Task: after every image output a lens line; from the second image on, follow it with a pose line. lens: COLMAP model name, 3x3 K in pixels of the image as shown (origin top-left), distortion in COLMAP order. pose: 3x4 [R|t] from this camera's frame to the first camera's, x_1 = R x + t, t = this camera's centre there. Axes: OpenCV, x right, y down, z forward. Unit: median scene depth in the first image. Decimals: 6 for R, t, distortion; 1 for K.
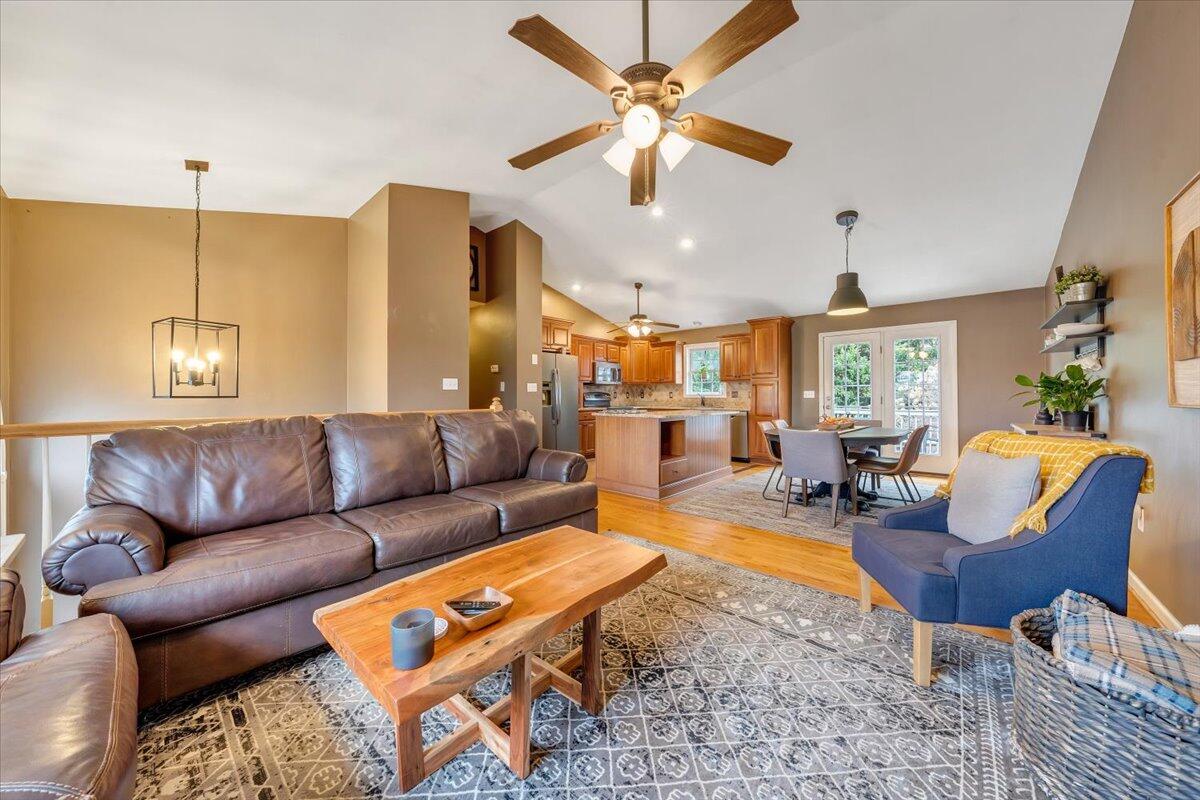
lens RADIAL K [[412.4, 0, 600.0], [0, 412.4, 396.5], [0, 0, 1]] dist [-0.006078, 0.000354]
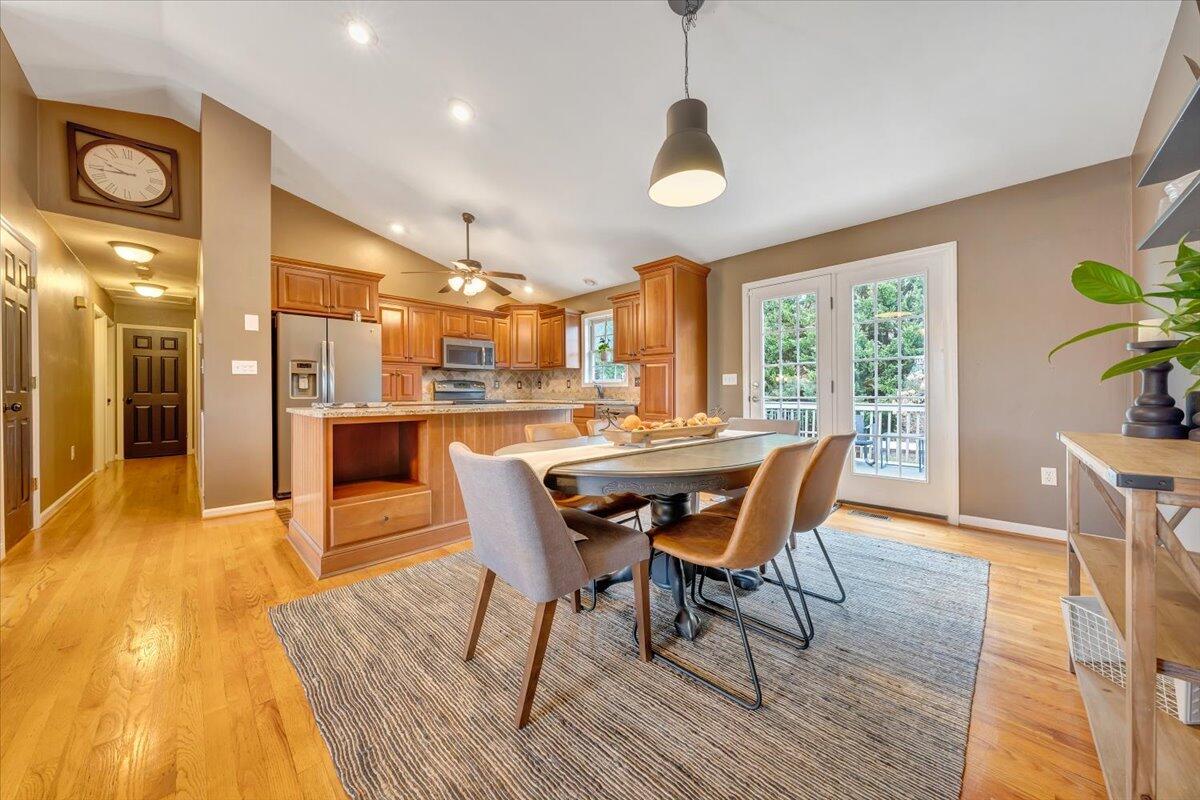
lens RADIAL K [[412.4, 0, 600.6], [0, 412.4, 392.4], [0, 0, 1]] dist [-0.006078, 0.000354]
pose [[0.998318, -0.002790, -0.057903, 0.353911], [0.002713, 0.999995, -0.001408, 0.016171], [0.057907, 0.001249, 0.998321, 0.352360]]
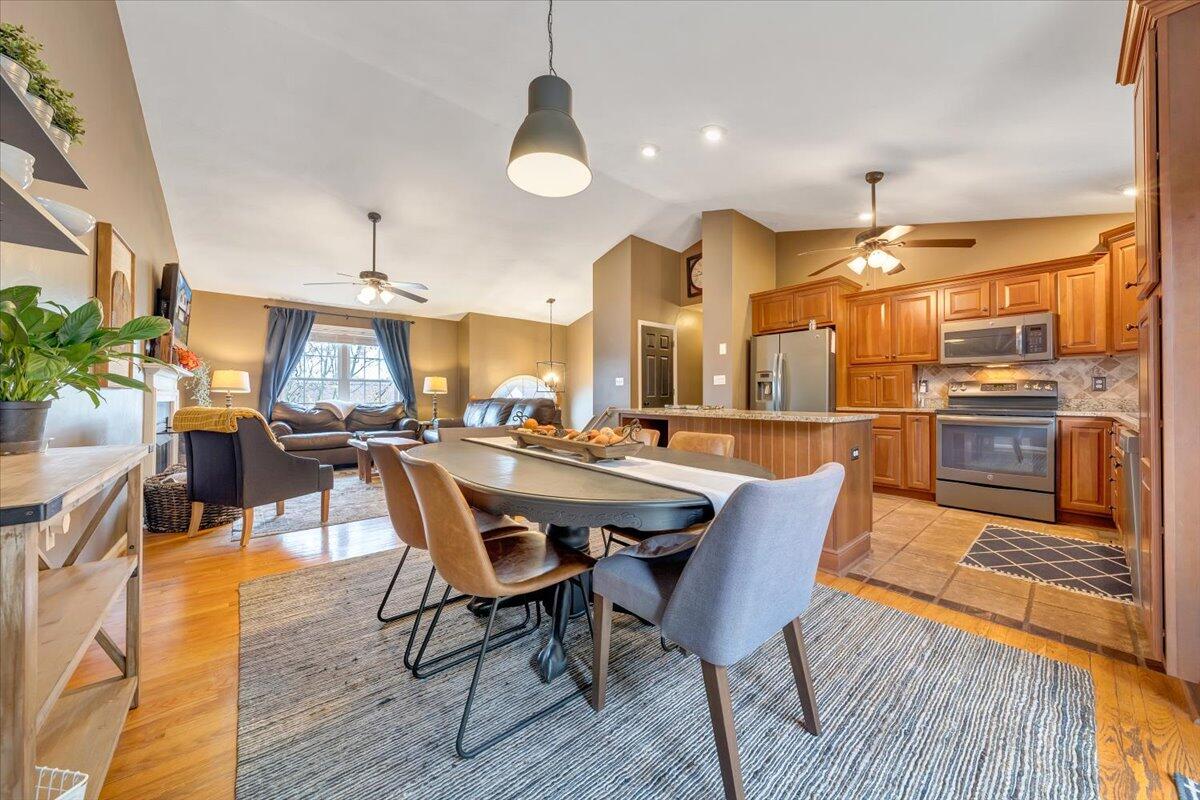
lens RADIAL K [[412.4, 0, 599.6], [0, 412.4, 393.3], [0, 0, 1]] dist [-0.006078, 0.000354]
pose [[-0.134165, -0.008268, -0.990925, 0.675169], [-0.002737, 0.999964, -0.007973, 0.014084], [0.990955, 0.001643, -0.134183, 0.738189]]
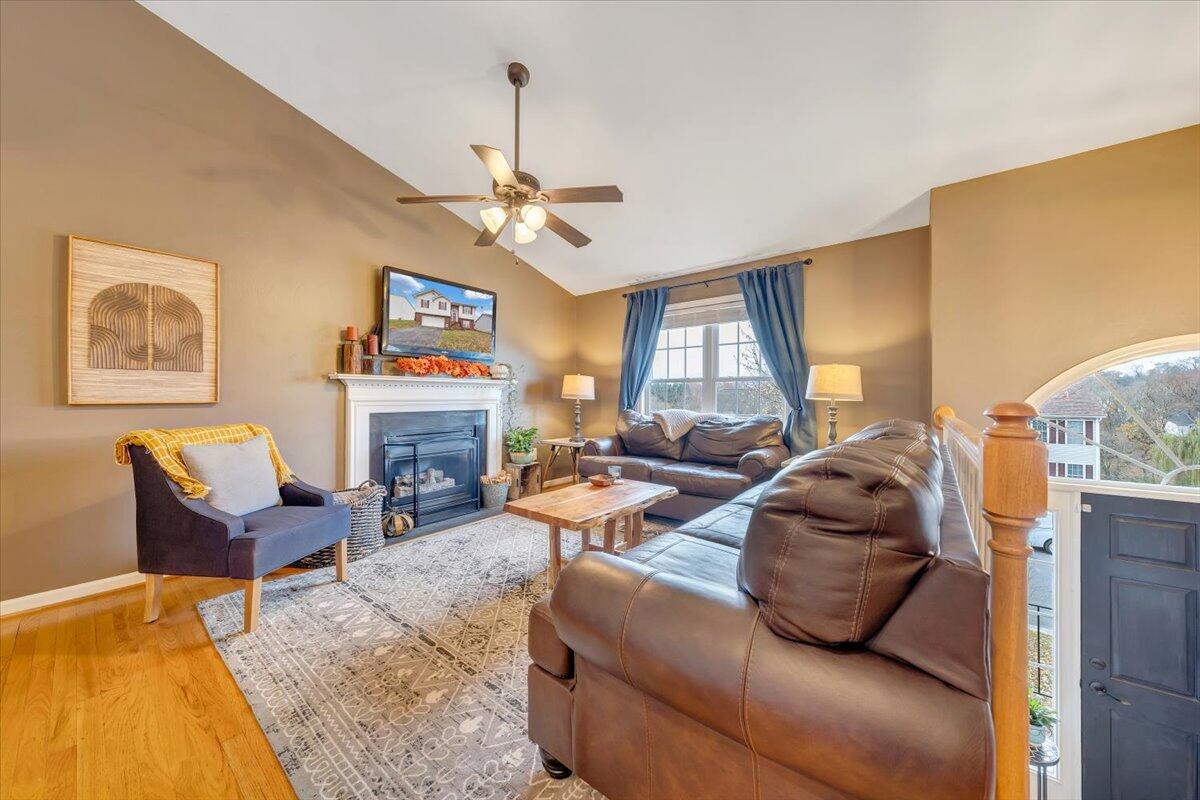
lens RADIAL K [[412.4, 0, 602.6], [0, 412.4, 398.7], [0, 0, 1]] dist [-0.006078, 0.000354]
pose [[-0.997528, 0.000669, -0.070267, -0.022919], [-0.000043, 0.999949, 0.010129, -0.000804], [0.070270, 0.010107, -0.997477, 0.640365]]
